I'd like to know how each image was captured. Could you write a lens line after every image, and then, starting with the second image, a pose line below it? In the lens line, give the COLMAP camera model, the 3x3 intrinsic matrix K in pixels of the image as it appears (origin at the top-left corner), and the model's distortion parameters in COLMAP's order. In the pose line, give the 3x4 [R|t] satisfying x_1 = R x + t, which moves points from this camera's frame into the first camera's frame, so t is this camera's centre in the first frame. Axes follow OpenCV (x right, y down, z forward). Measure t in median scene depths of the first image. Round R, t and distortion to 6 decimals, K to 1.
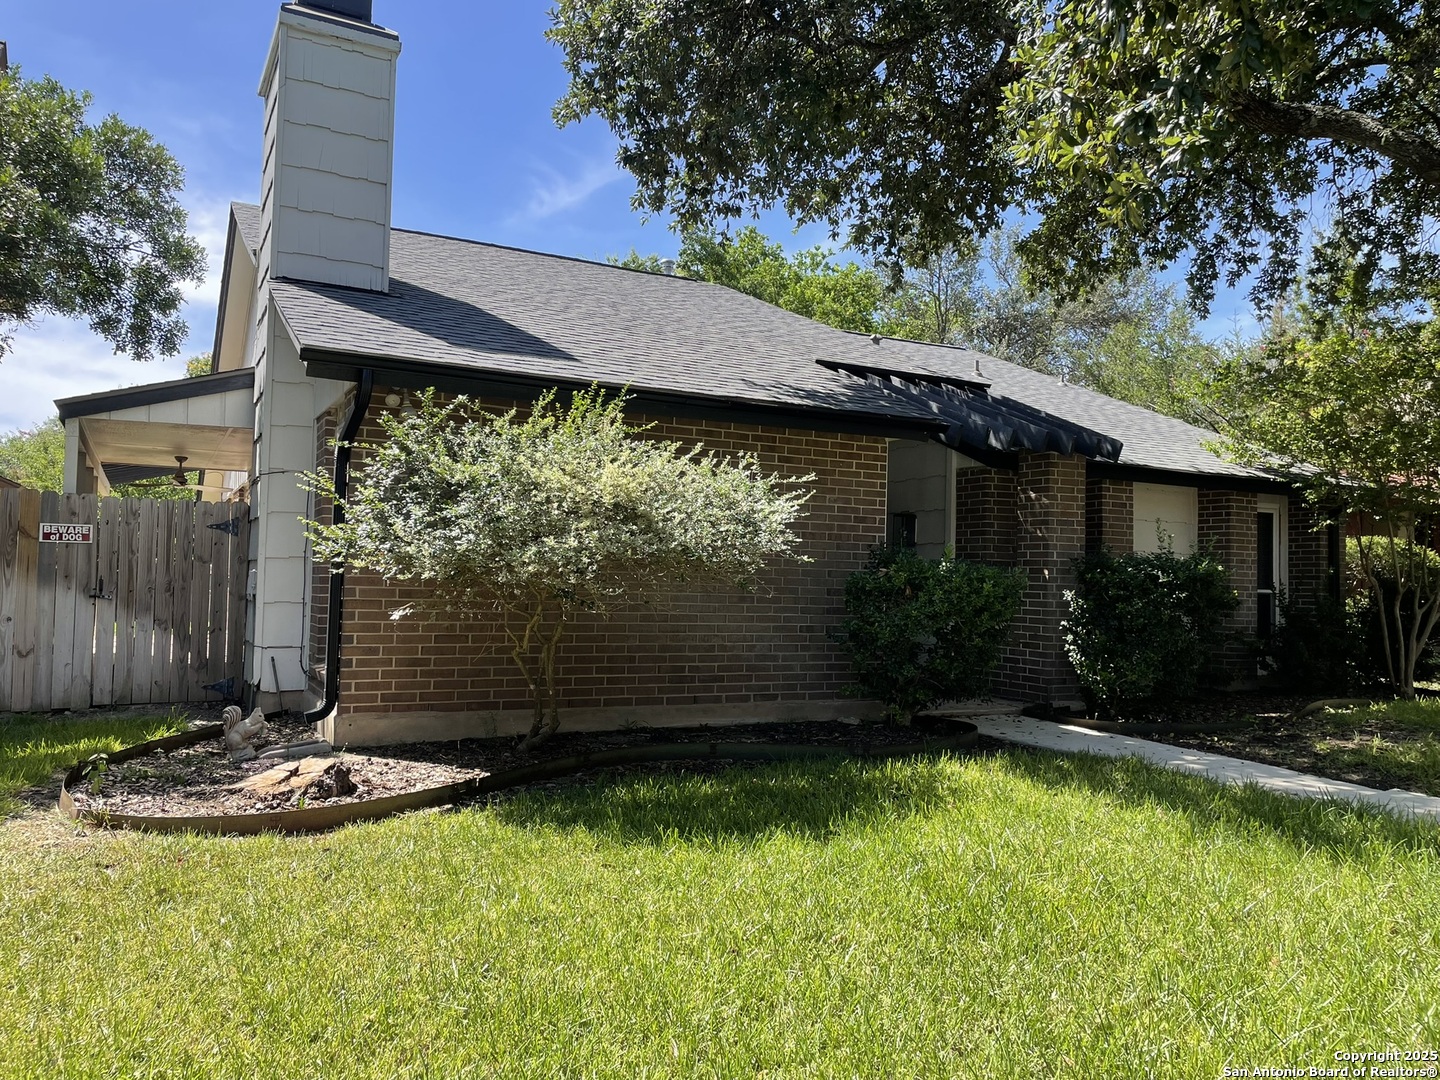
lens RADIAL K [[1089.6, 0, 715.2], [0, 1089.6, 539.2], [0, 0, 1]] dist [0.047271, -0.036757]
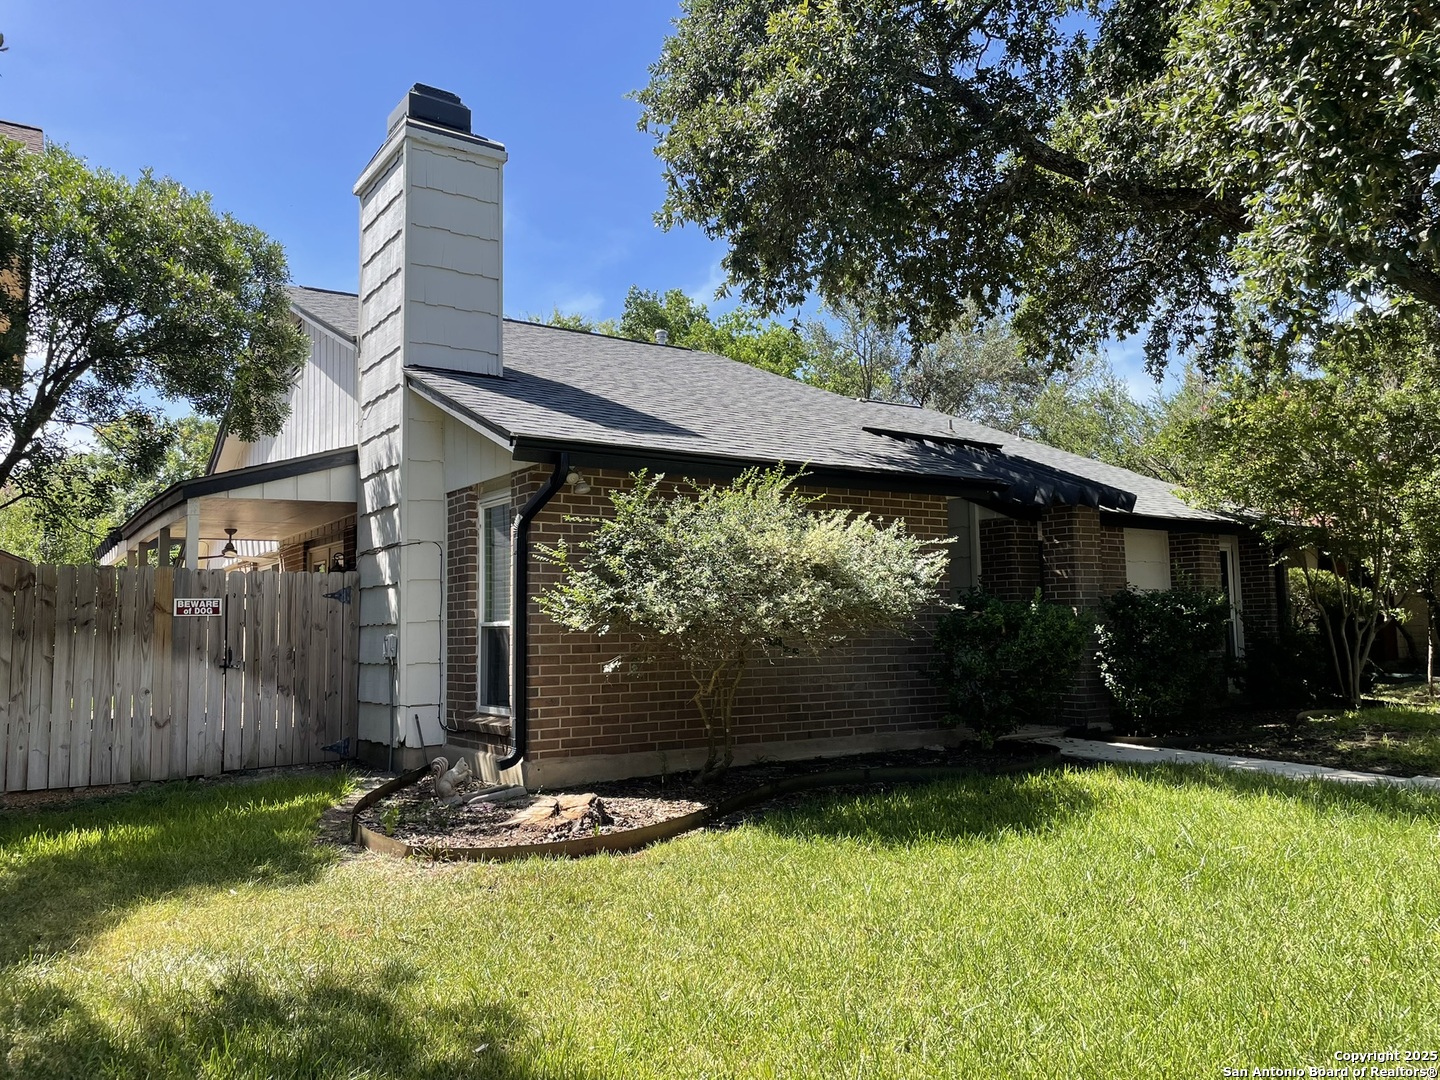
lens RADIAL K [[1089.6, 0, 726.2], [0, 1089.6, 537.5], [0, 0, 1]] dist [0.047271, -0.036757]
pose [[0.992837, -0.029569, 0.115757, -0.206369], [0.034985, 0.998372, -0.045038, -0.007062], [-0.114237, 0.048765, 0.992256, -0.102582]]
